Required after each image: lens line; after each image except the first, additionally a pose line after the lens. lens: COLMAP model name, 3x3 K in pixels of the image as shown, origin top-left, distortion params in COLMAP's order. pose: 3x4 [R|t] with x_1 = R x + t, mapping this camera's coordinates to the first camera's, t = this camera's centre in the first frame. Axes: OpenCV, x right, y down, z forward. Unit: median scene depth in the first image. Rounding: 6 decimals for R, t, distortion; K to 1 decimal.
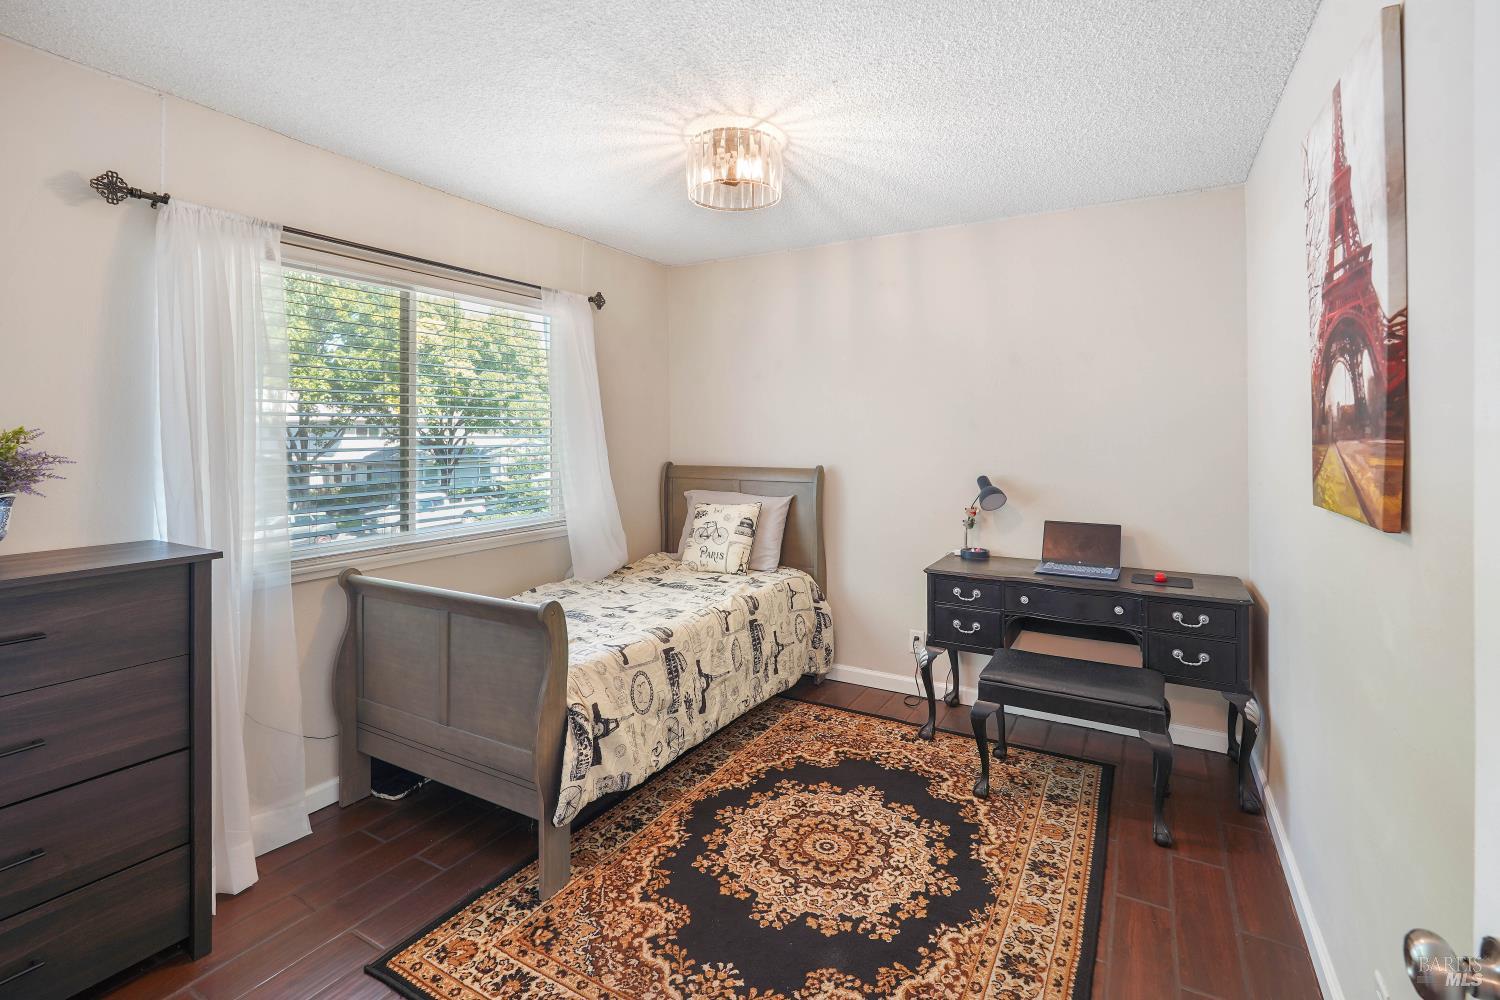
lens RADIAL K [[689.9, 0, 746.8], [0, 689.9, 420.9], [0, 0, 1]] dist [0.001912, 0.000509]
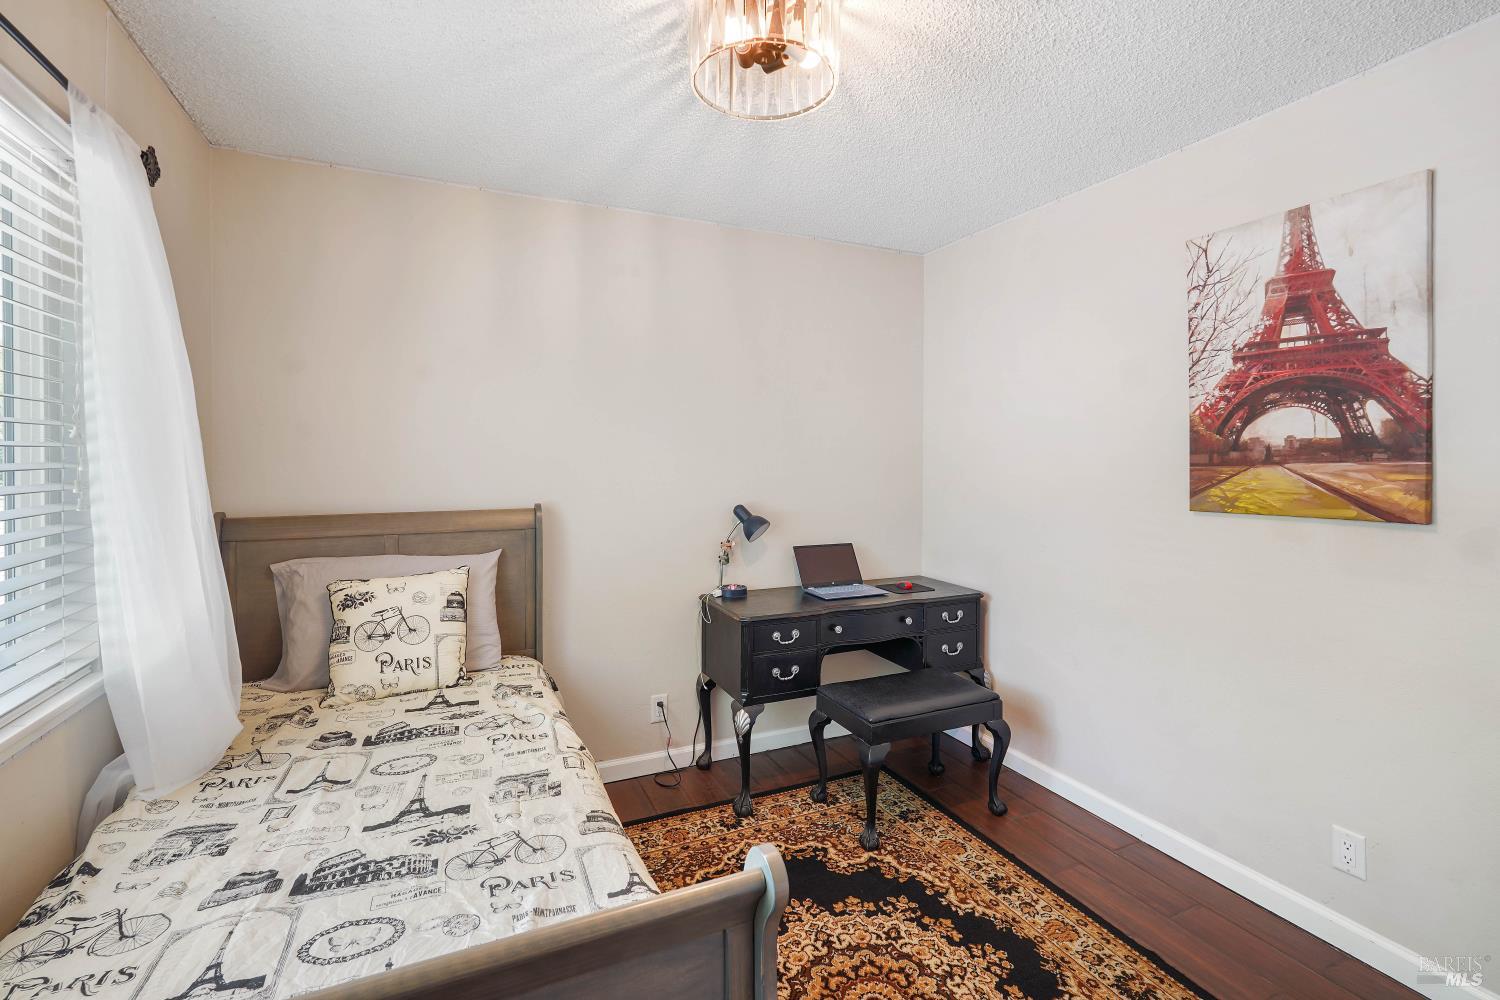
lens RADIAL K [[681.4, 0, 744.2], [0, 681.4, 457.4], [0, 0, 1]] dist [-0.003229, 0.000833]
pose [[0.582820, 0.002209, 0.812598, -0.478660], [-0.014380, 0.999868, 0.007596, 0.011421], [-0.812474, -0.016112, 0.582775, 0.577669]]
